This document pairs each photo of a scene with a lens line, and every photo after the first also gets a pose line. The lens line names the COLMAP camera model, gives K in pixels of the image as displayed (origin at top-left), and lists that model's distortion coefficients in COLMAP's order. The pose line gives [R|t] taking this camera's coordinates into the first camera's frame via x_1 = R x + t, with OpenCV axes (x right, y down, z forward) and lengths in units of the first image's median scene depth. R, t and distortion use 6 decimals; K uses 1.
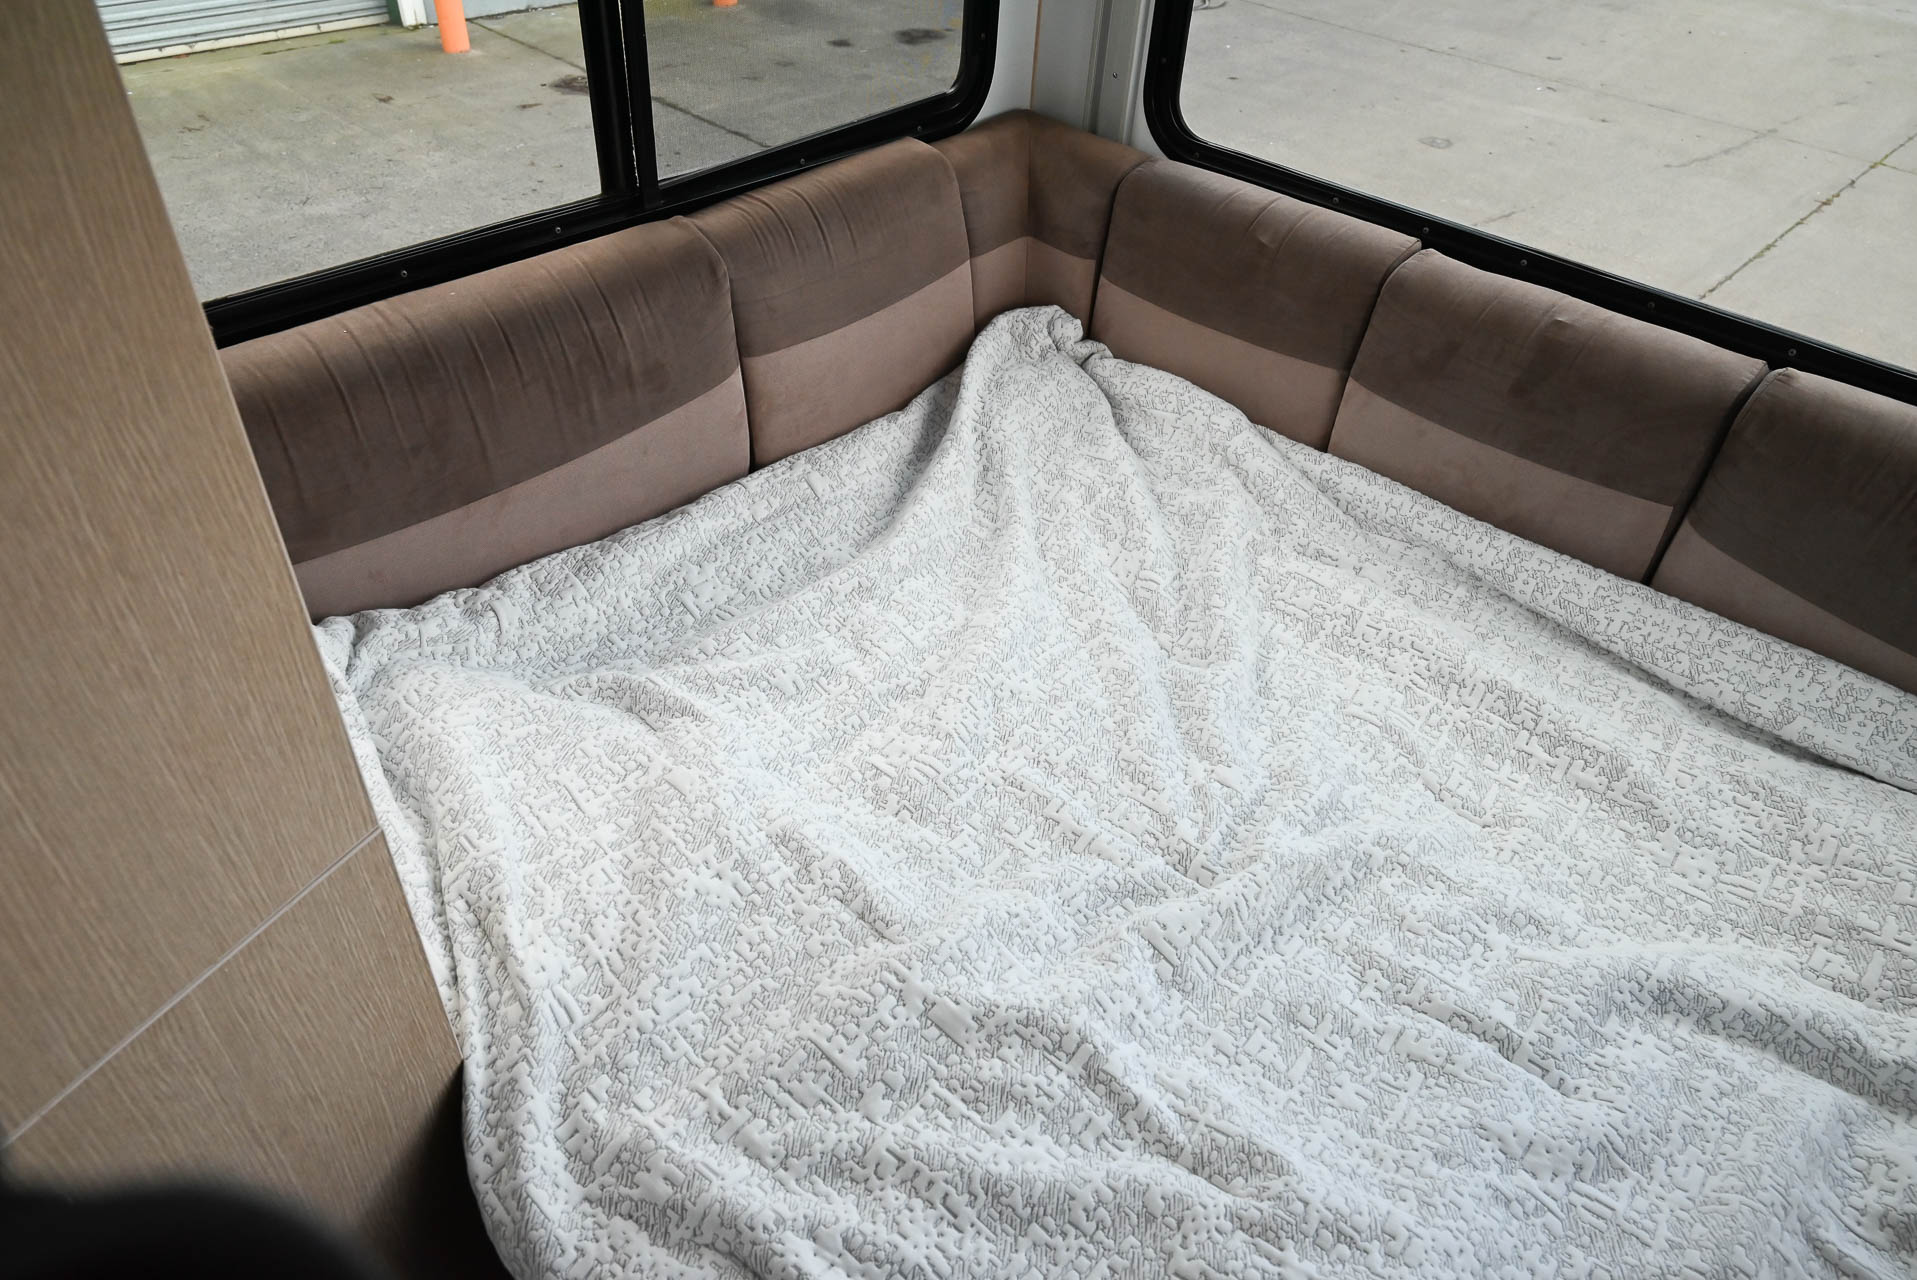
lens RADIAL K [[1280.8, 0, 958.5], [0, 1280.8, 640.0], [0, 0, 1]] dist [-0.006142, 0.000406]
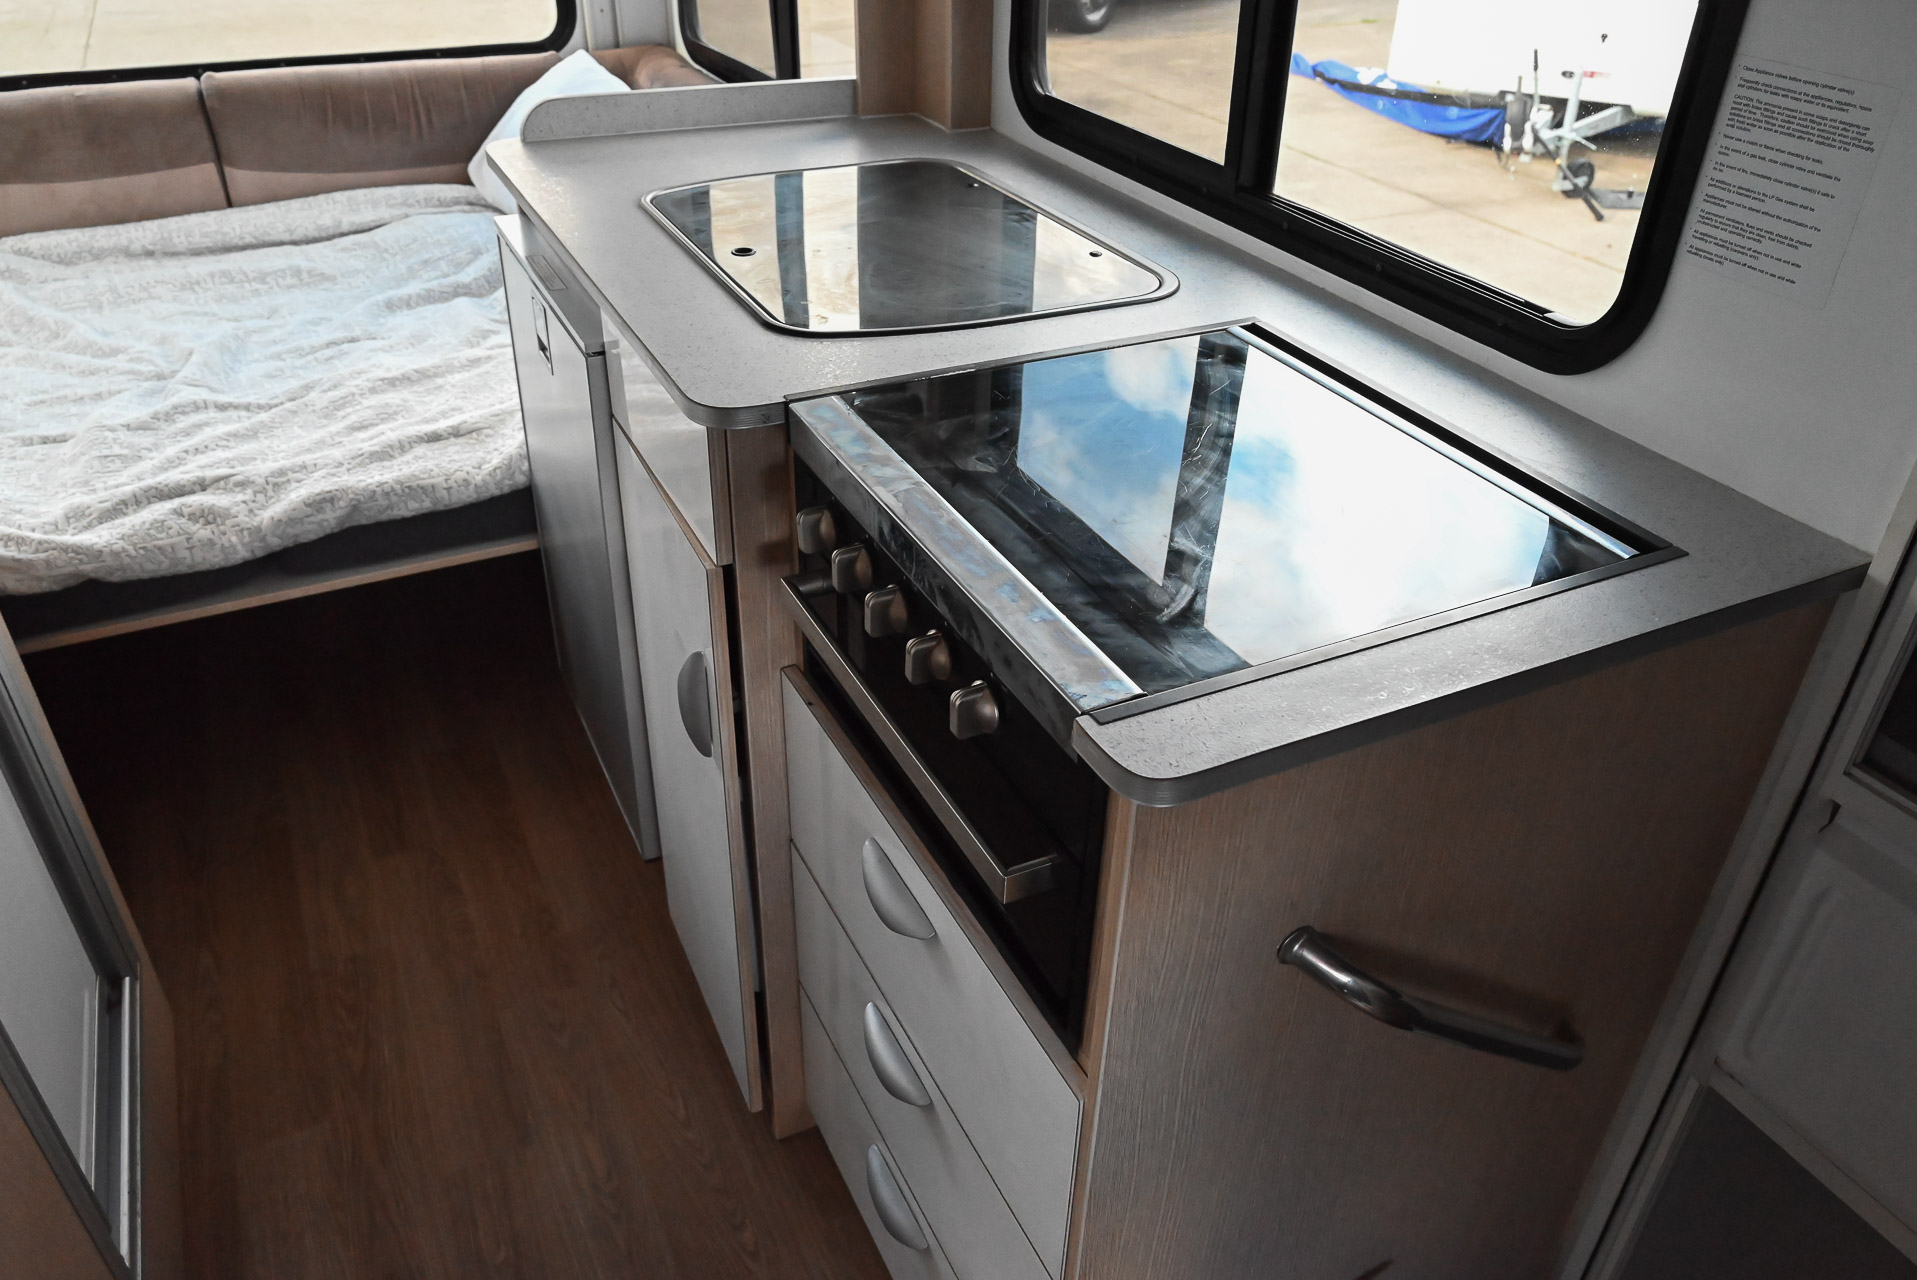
lens RADIAL K [[1384.6, 0, 958.5], [0, 1384.6, 640.0], [0, 0, 1]] dist [-0.007698, 0.001004]
pose [[0.347984, -0.556769, 0.754265, -0.909541], [0.592259, 0.754227, 0.283498, 0.469697], [-0.726730, 0.348067, 0.592211, -0.676034]]
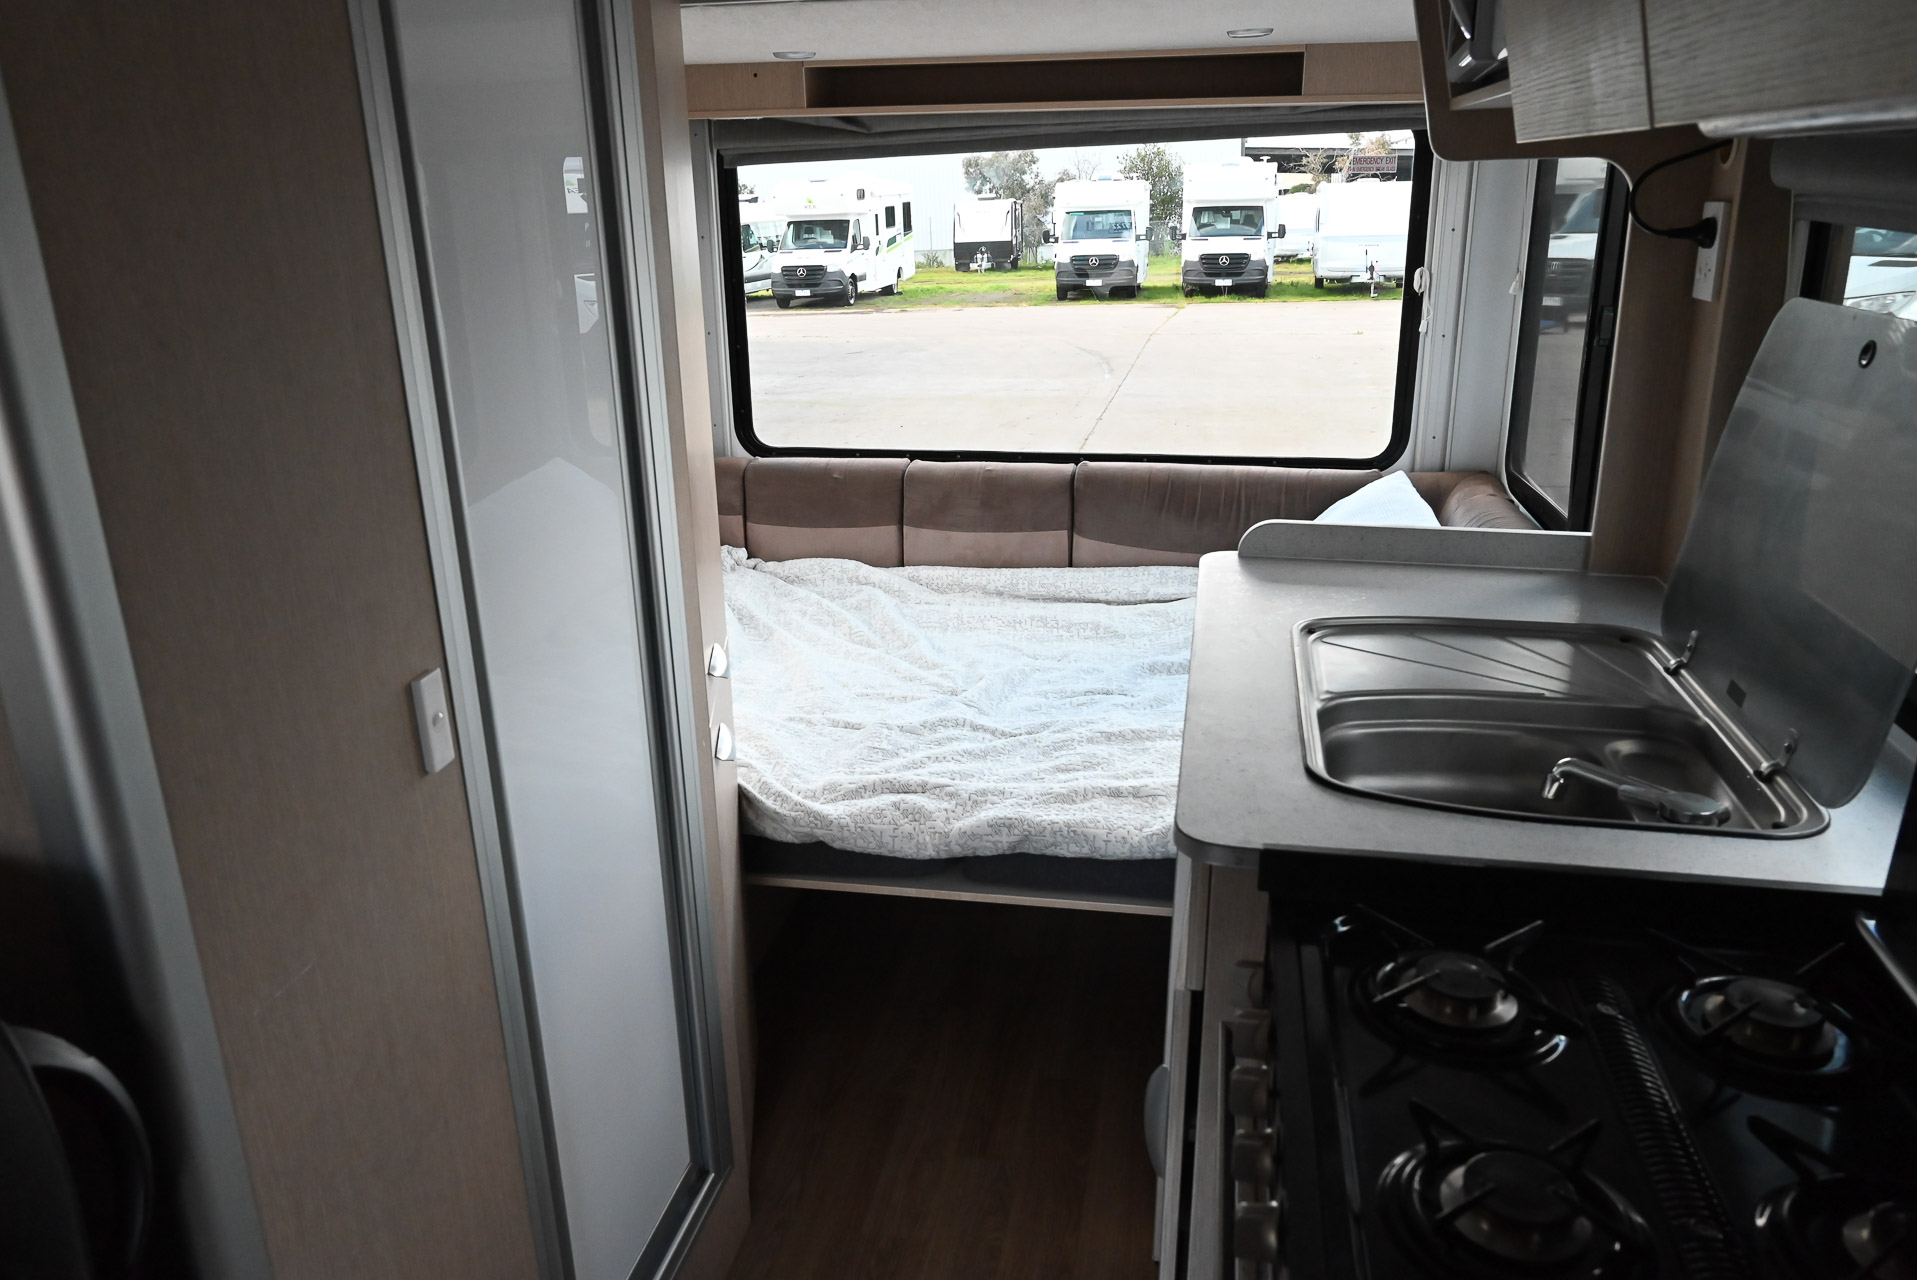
lens RADIAL K [[1381.7, 0, 958.5], [0, 1381.7, 640.0], [0, 0, 1]] dist [-0.005062, -0.000429]
pose [[0.841615, -0.238193, 0.484714, -0.772476], [0.389384, 0.889536, -0.238966, 0.546421], [-0.374250, 0.389857, 0.841396, -0.828186]]
